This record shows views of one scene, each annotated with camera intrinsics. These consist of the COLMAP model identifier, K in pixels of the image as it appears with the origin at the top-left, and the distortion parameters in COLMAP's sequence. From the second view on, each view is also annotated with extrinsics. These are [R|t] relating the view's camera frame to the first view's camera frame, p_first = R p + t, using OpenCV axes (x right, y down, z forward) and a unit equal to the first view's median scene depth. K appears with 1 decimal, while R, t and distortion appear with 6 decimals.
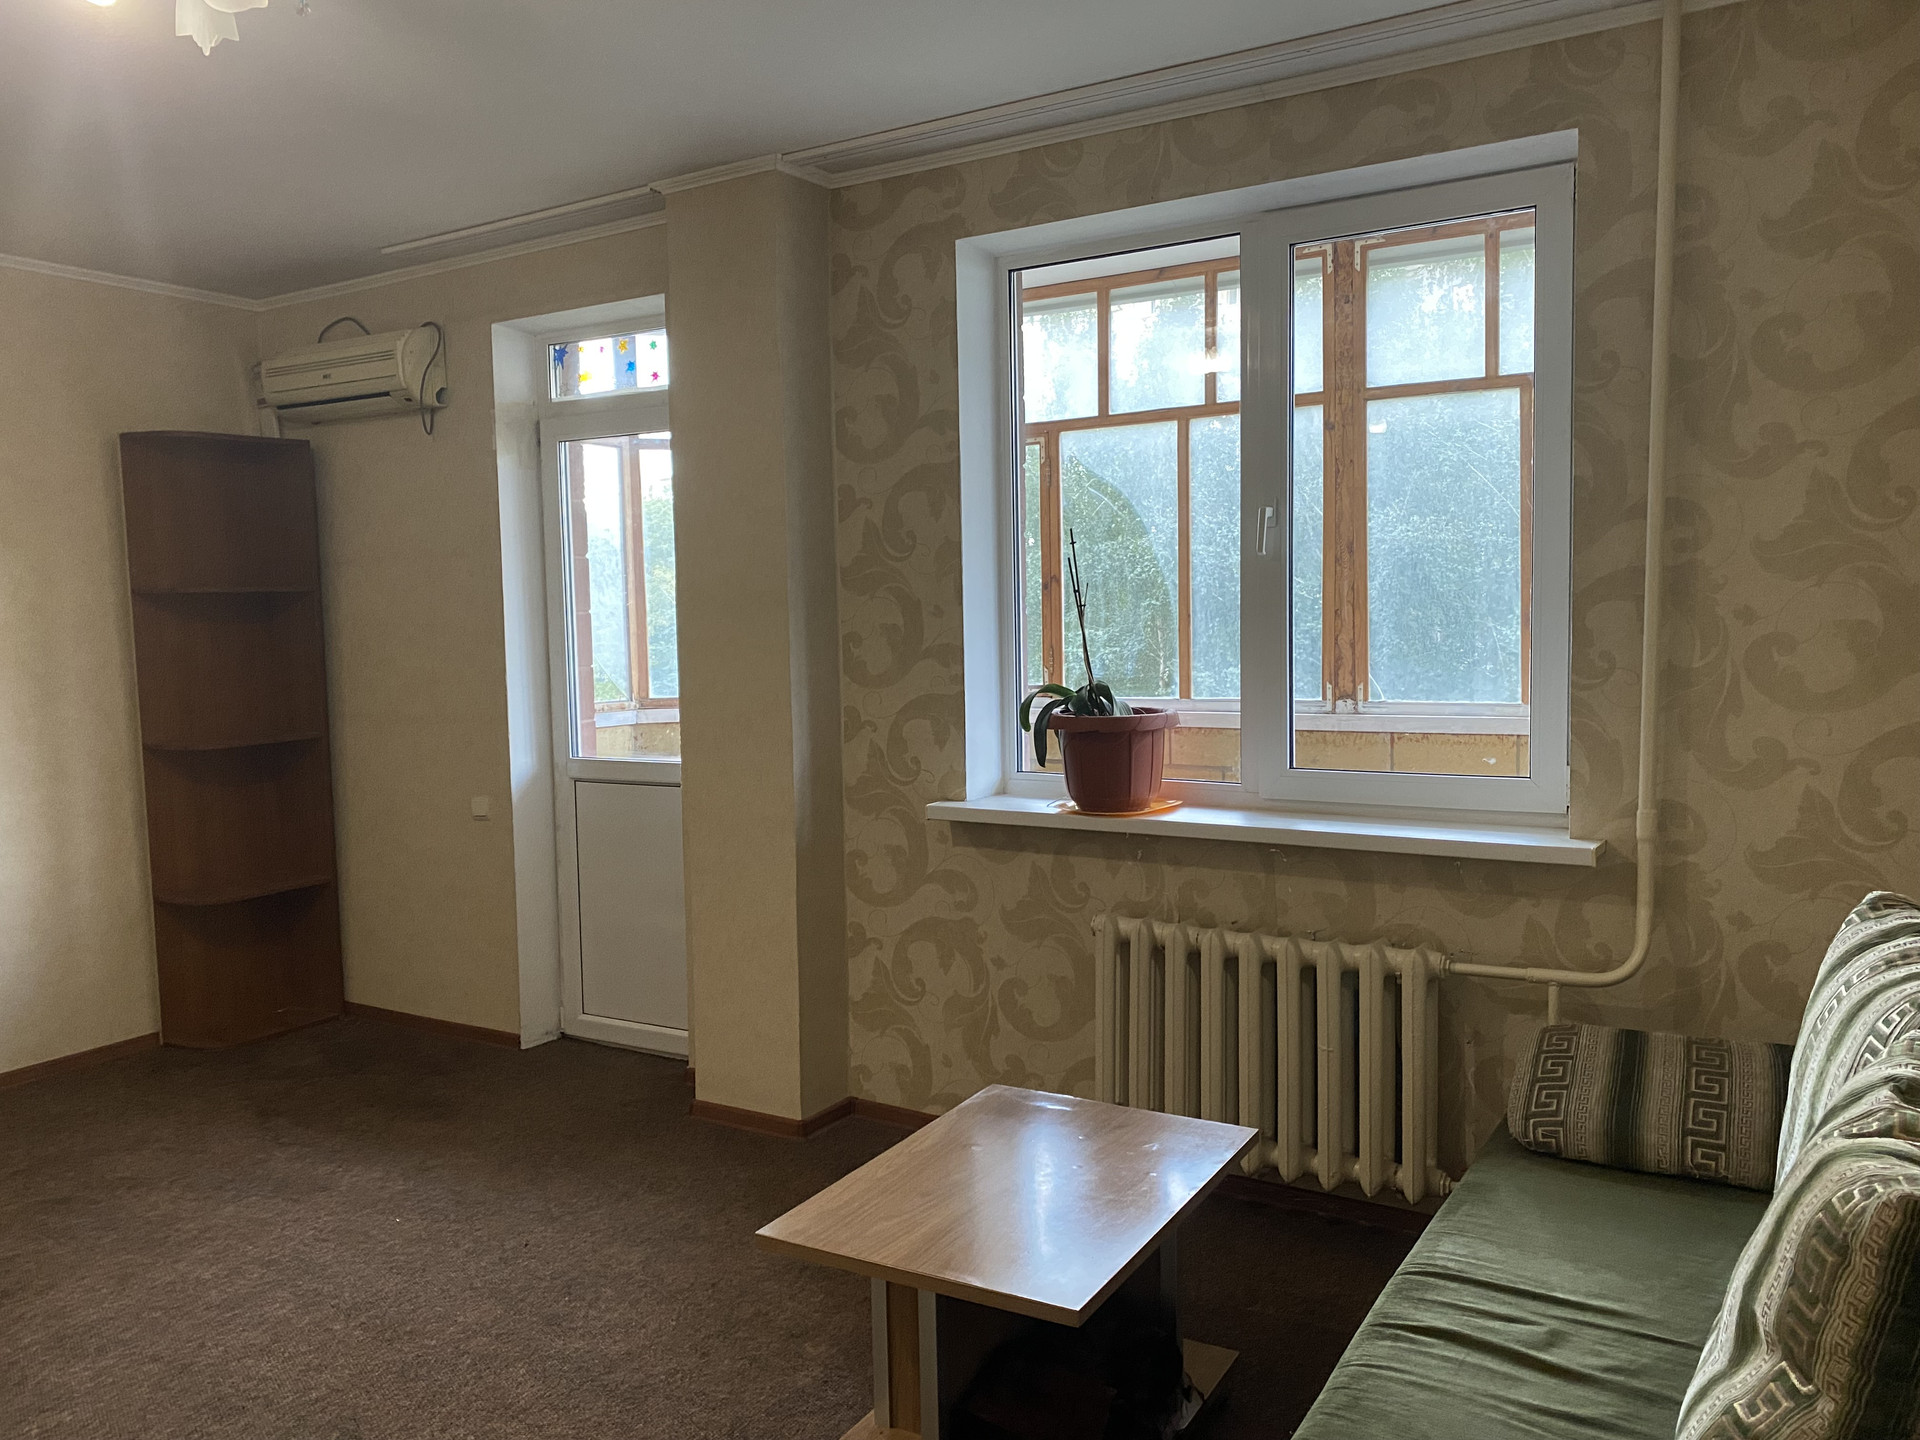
lens RADIAL K [[1461.2, 0, 960.0], [0, 1461.2, 720.0], [0, 0, 1]] dist [0.103875, -0.111432]
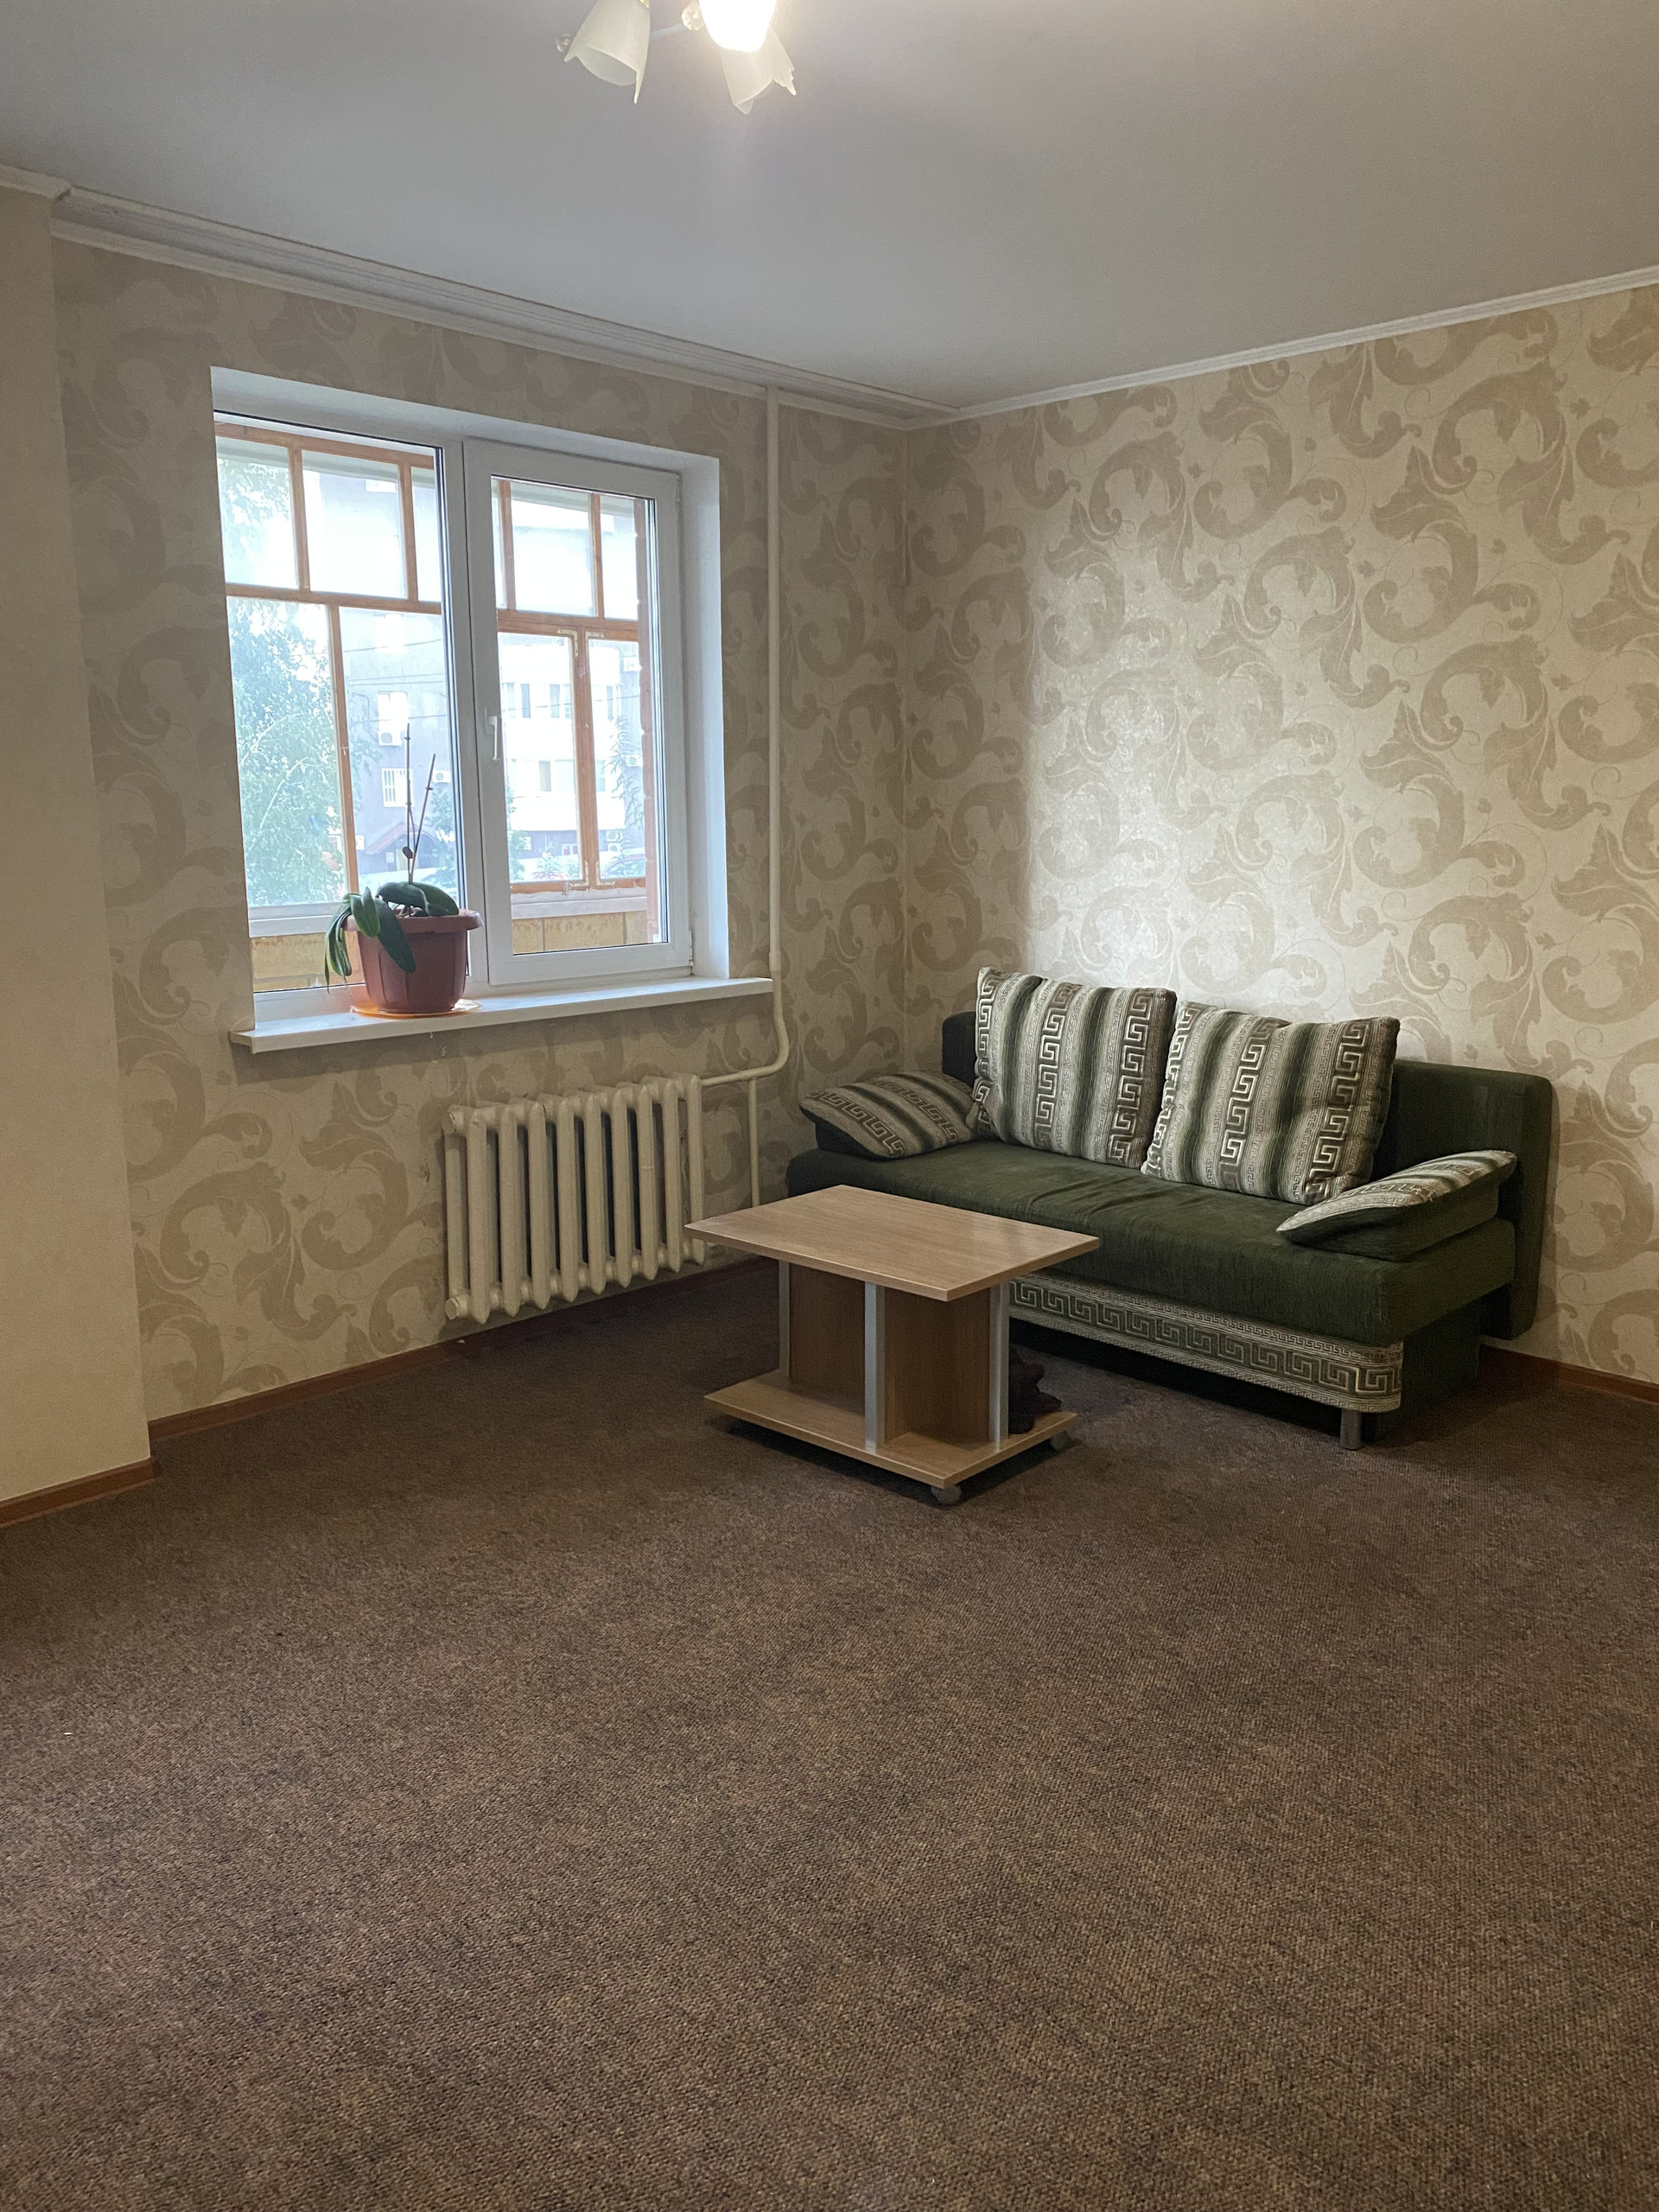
lens RADIAL K [[1675.6, 0, 829.5], [0, 1675.6, 1106.0], [0, 0, 1]] dist [-0.002509, -0.003993]
pose [[0.221155, -0.162734, 0.961566, -0.922984], [0.069778, 0.986093, 0.150836, -0.027426], [-0.972739, 0.033738, 0.229434, 0.460107]]
